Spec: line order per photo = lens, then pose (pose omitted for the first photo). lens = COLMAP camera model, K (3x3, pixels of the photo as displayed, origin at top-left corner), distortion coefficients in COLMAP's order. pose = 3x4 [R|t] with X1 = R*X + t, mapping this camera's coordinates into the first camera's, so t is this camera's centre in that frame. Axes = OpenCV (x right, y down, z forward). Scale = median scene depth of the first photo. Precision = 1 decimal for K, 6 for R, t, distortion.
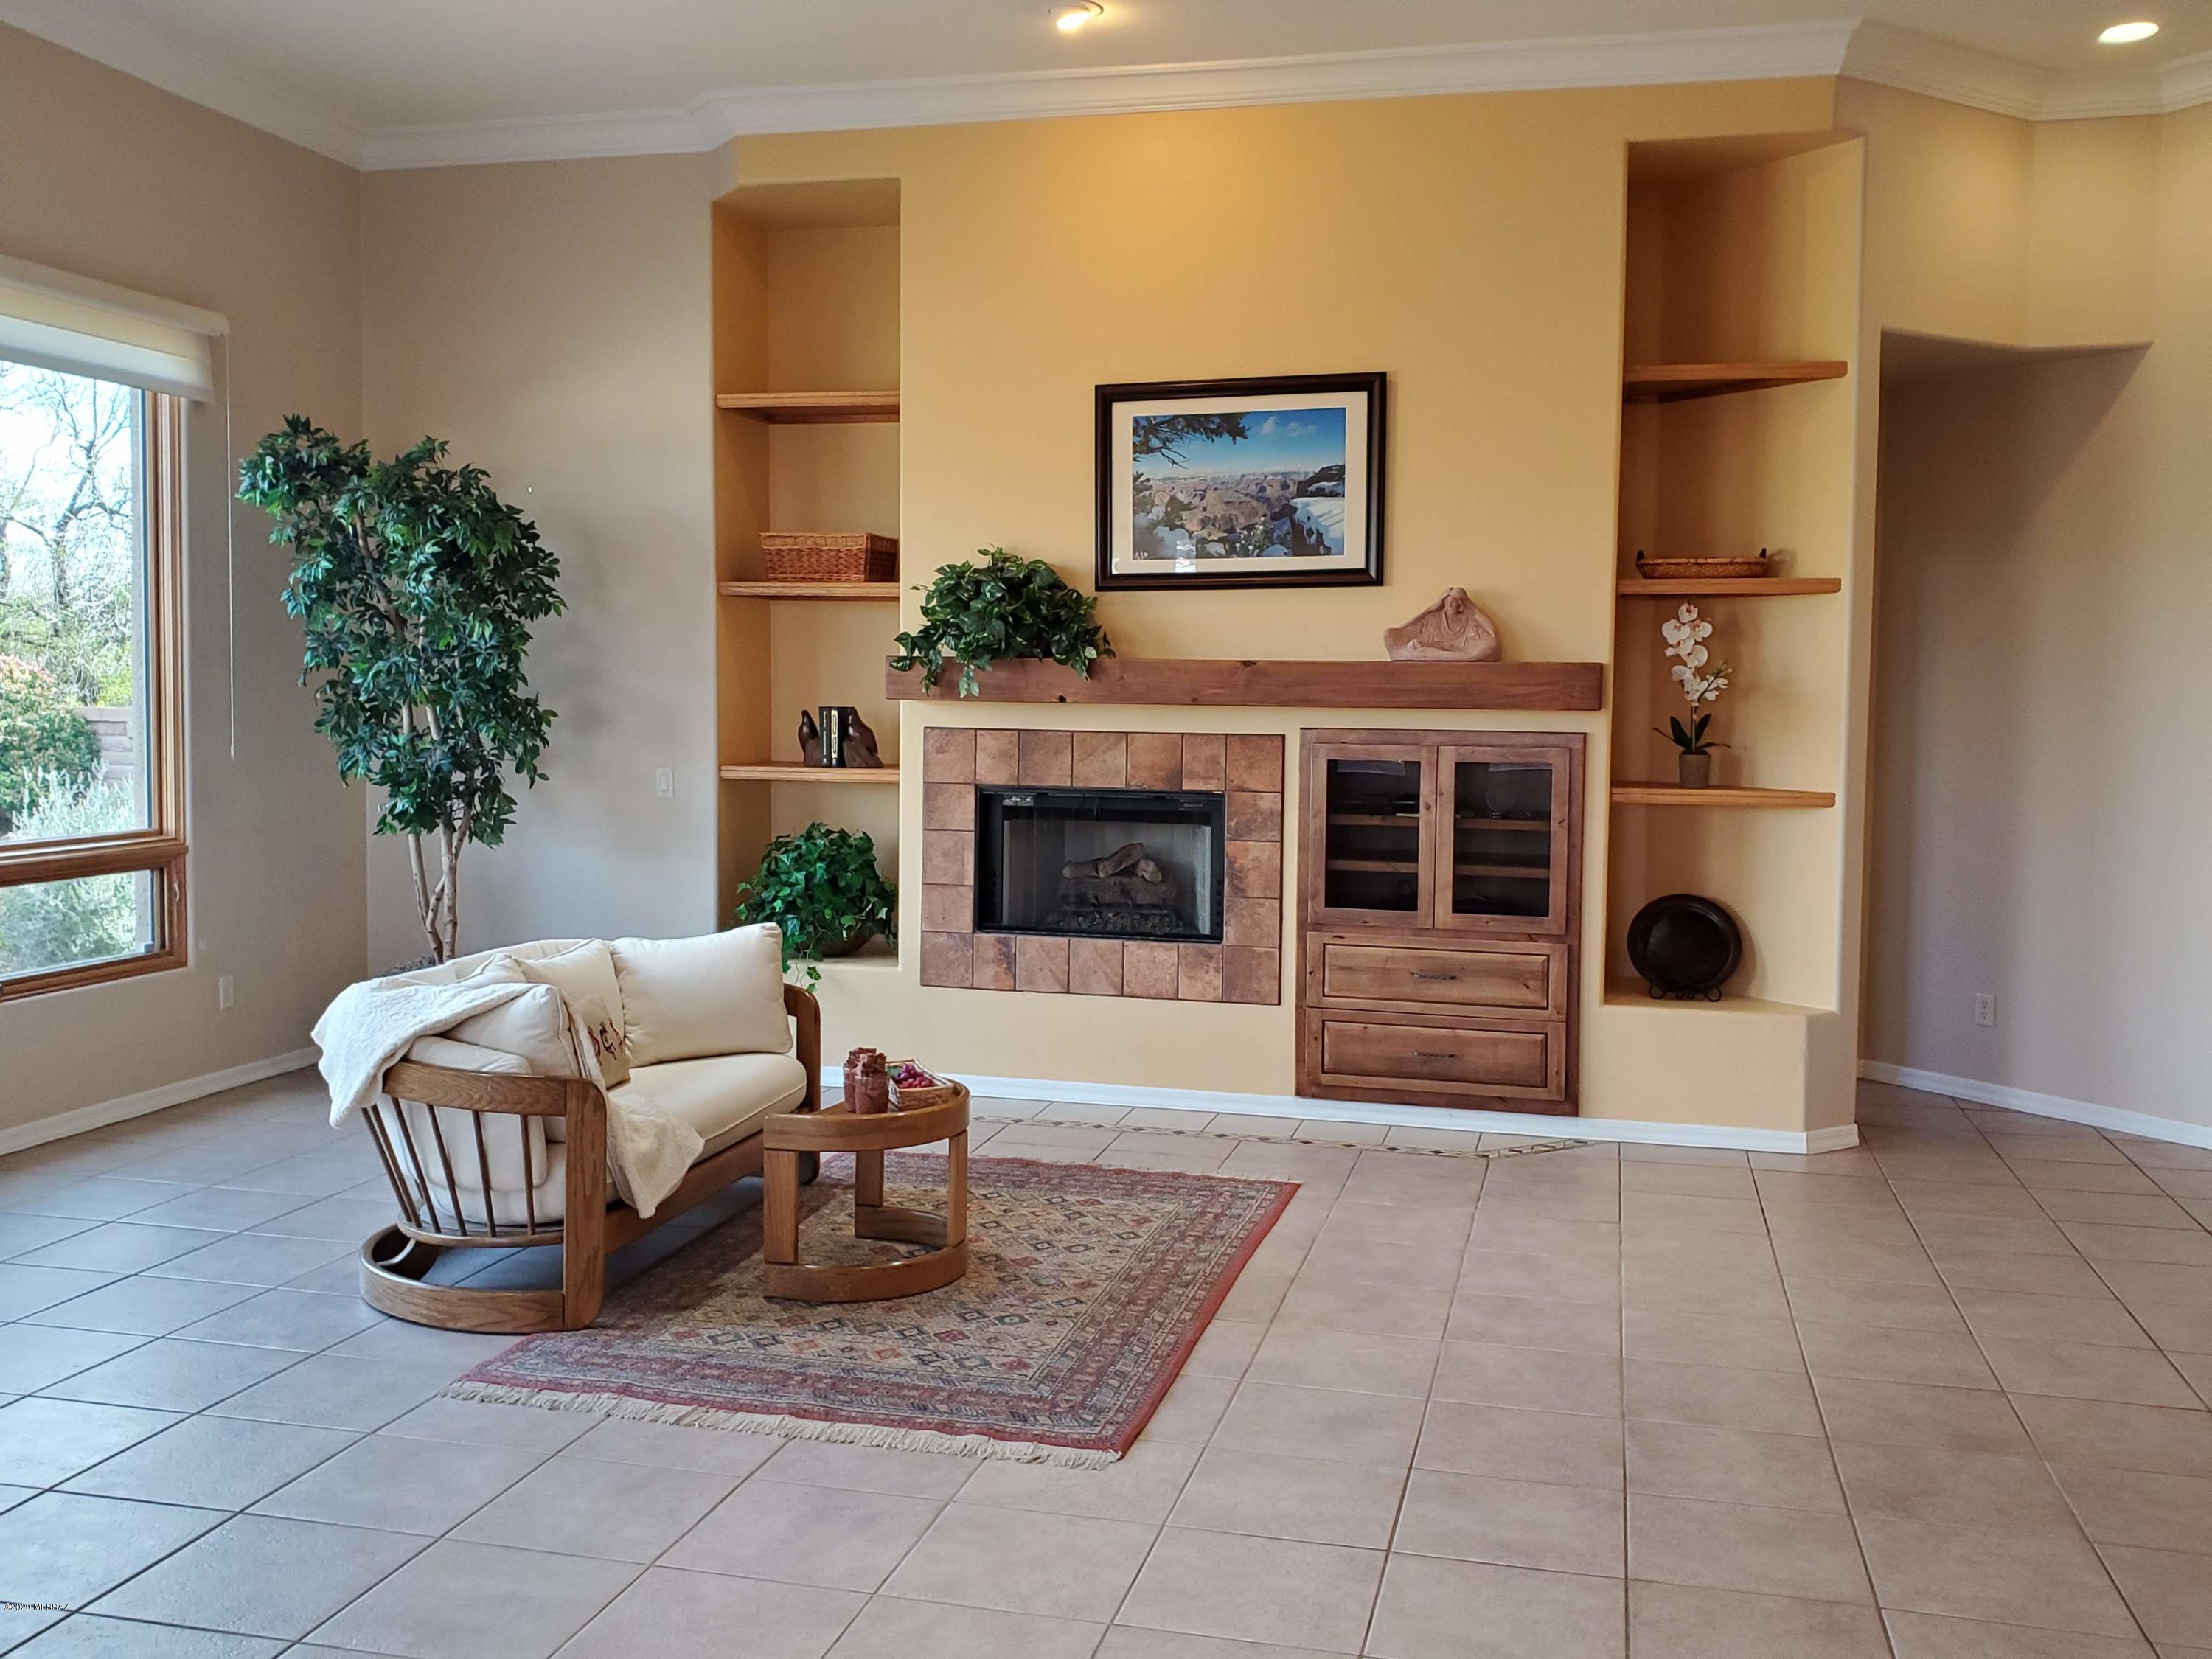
lens RADIAL K [[2031.6, 0, 1106.0], [0, 2031.6, 829.5], [0, 0, 1]] dist [0.261846, -0.838836]
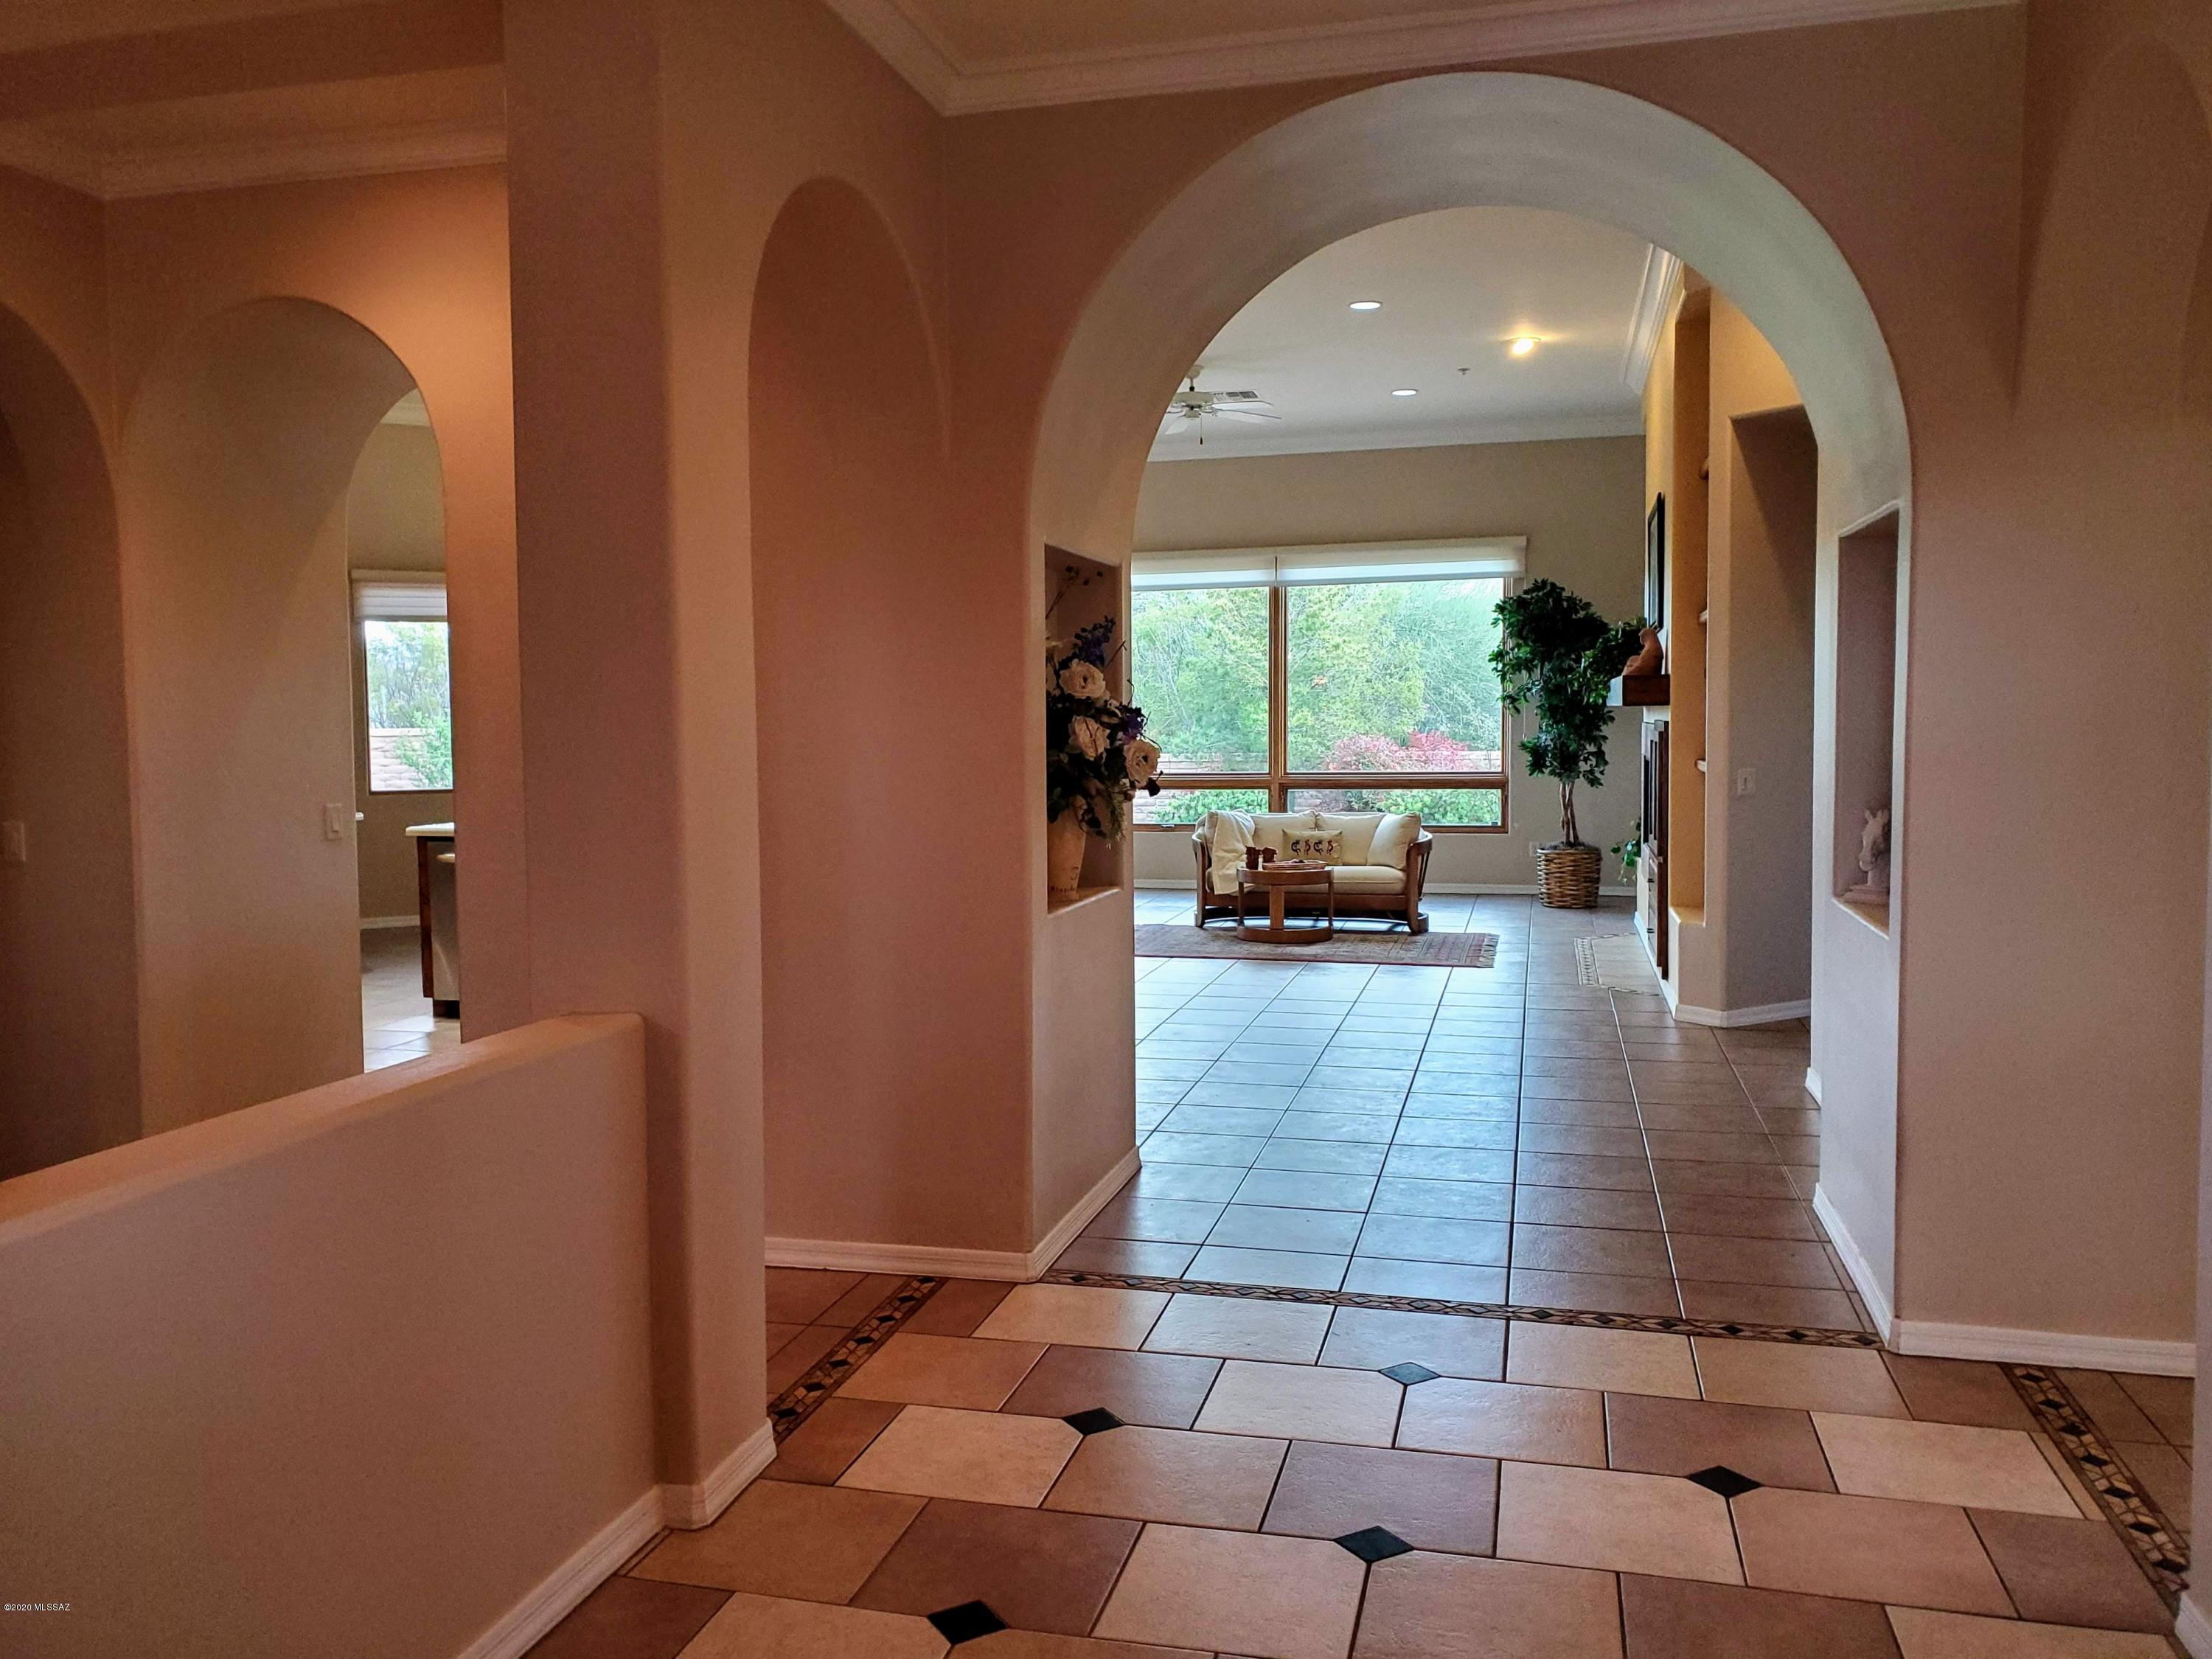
lens RADIAL K [[1719.4, 0, 1106.0], [0, 1719.4, 829.5], [0, 0, 1]] dist [0.067664, -0.122983]
pose [[-0.005805, 0.049665, -0.998749, 1.451057], [-0.058868, 0.997017, 0.049921, -0.005346], [0.998249, 0.059084, -0.002864, 0.592656]]
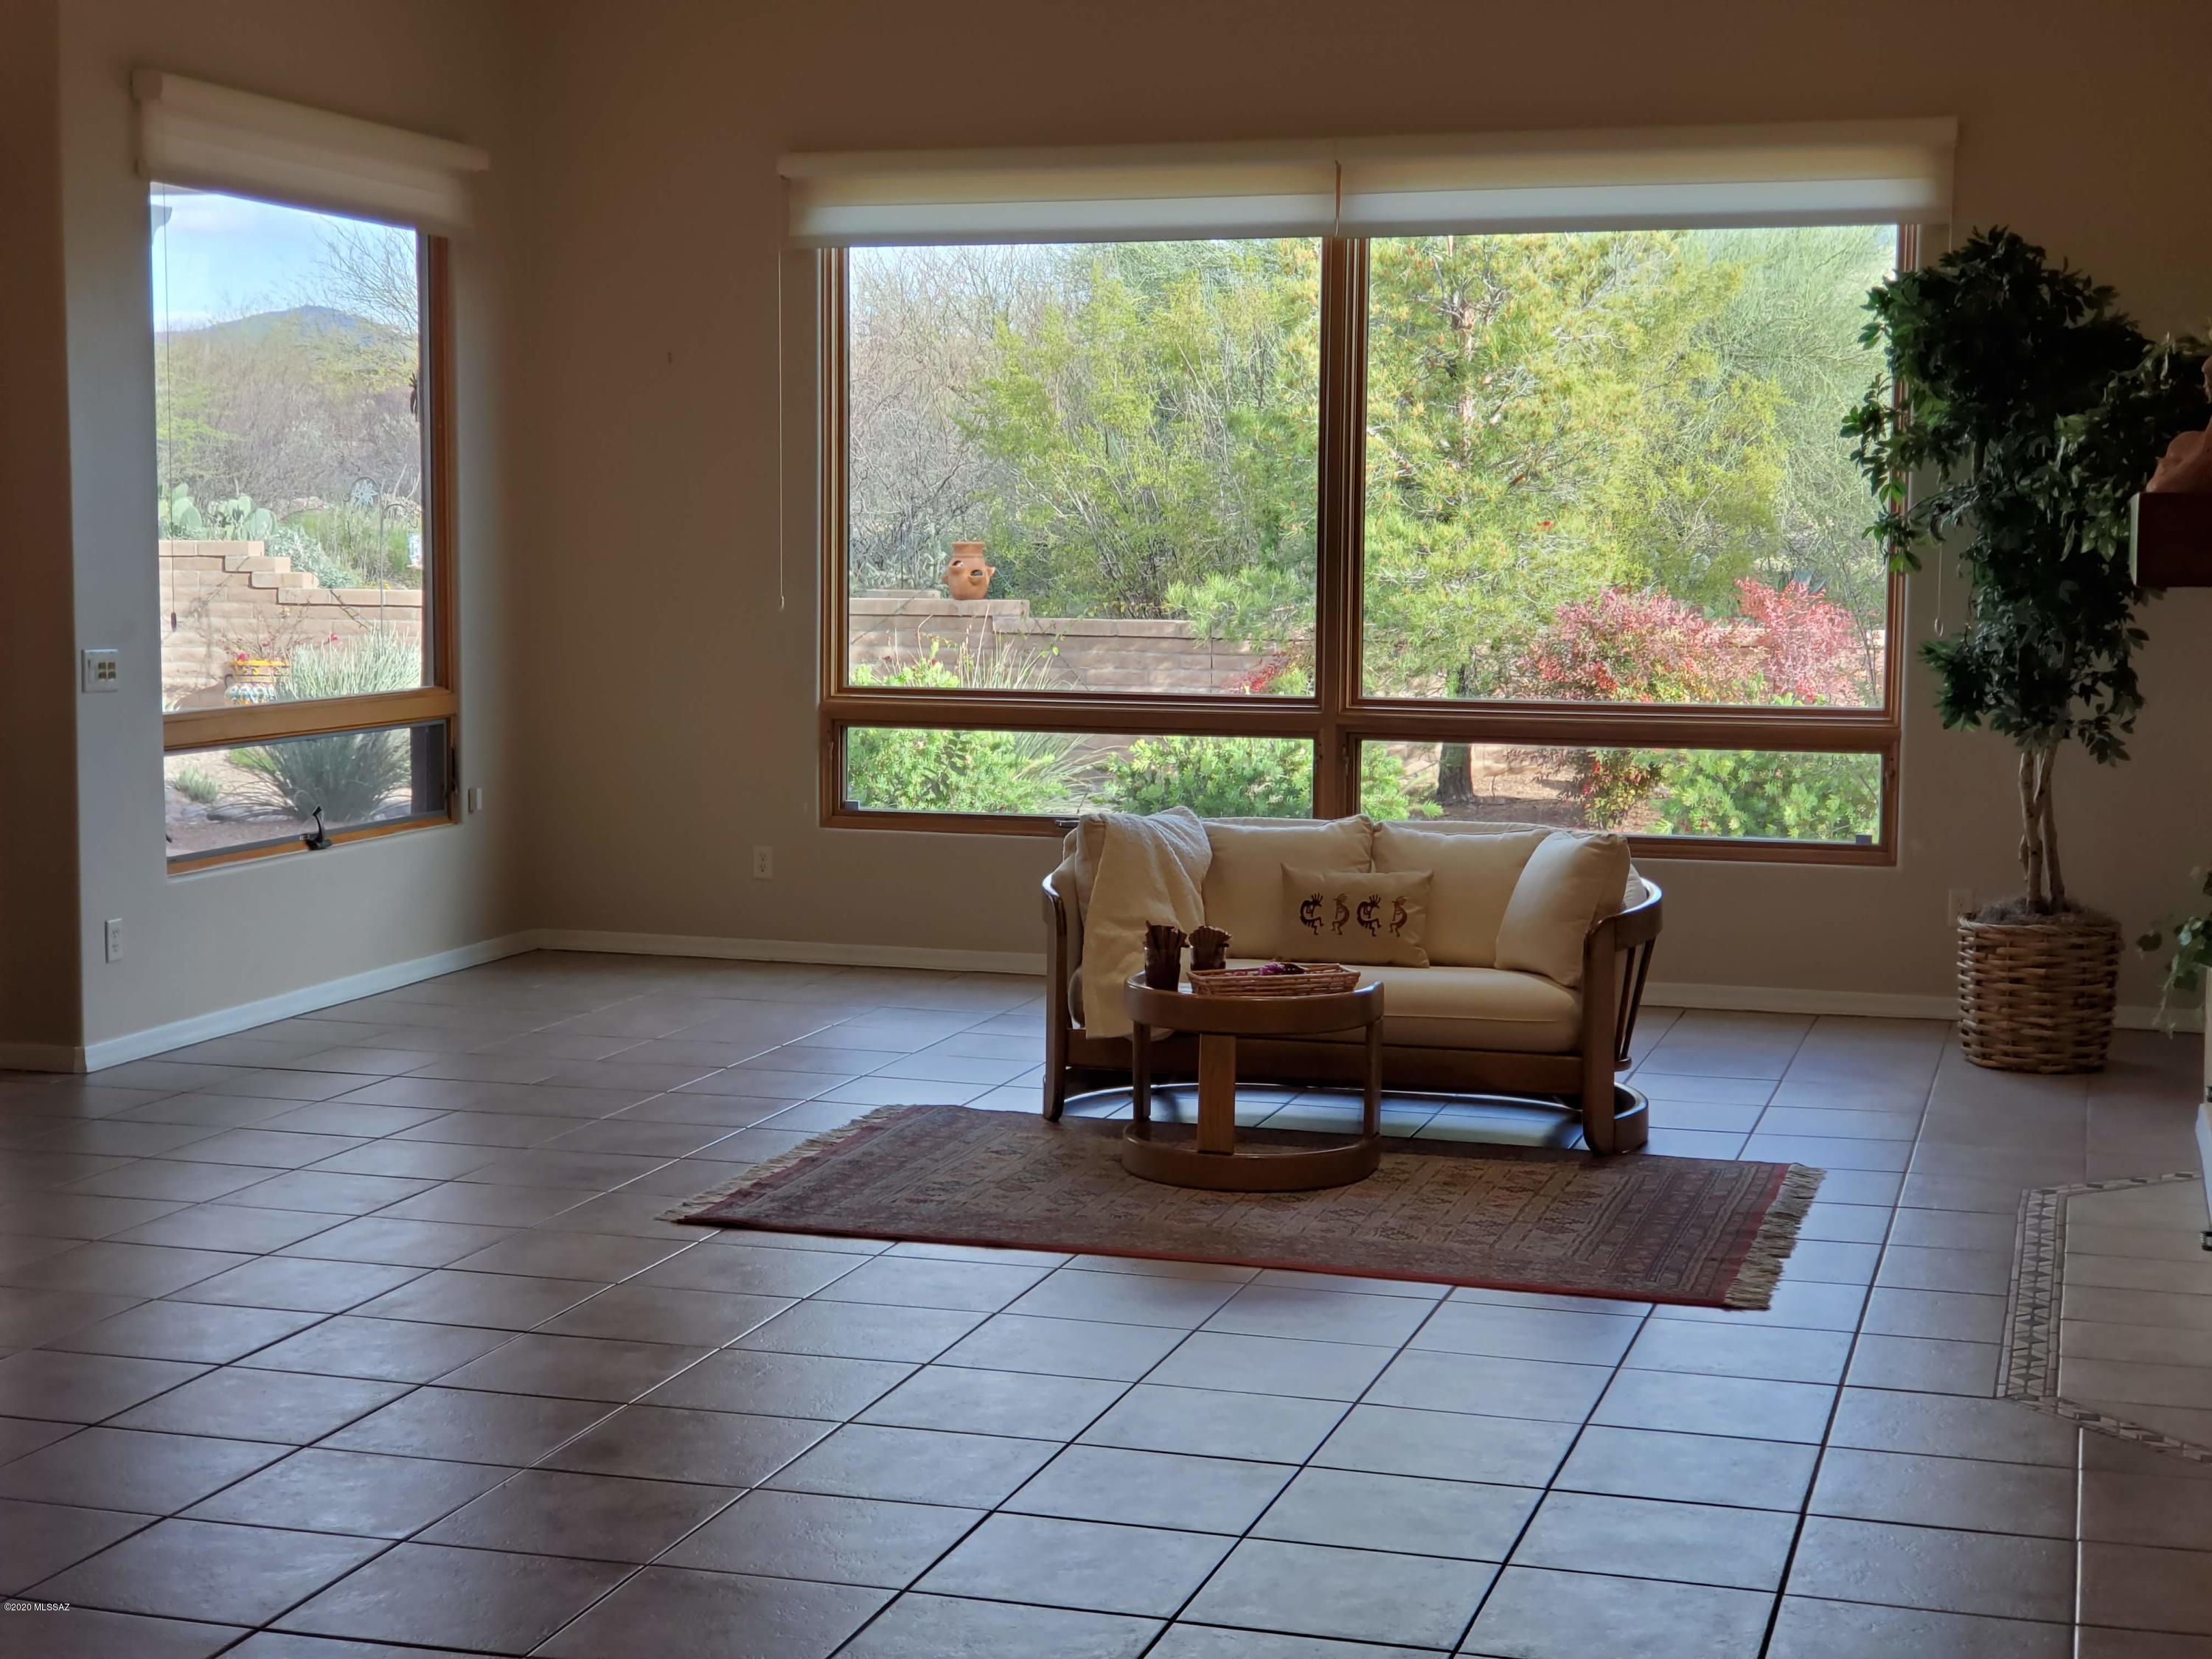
lens RADIAL K [[3246.8, 0, 1104.0], [0, 3246.8, 825.2], [0, 0, 1]] dist [0.009406, -0.005045]
pose [[-0.052750, 0.079195, -0.995463, 0.991388], [-0.076241, 0.993621, 0.083088, -0.042588], [0.995693, 0.080278, -0.046376, 0.748665]]
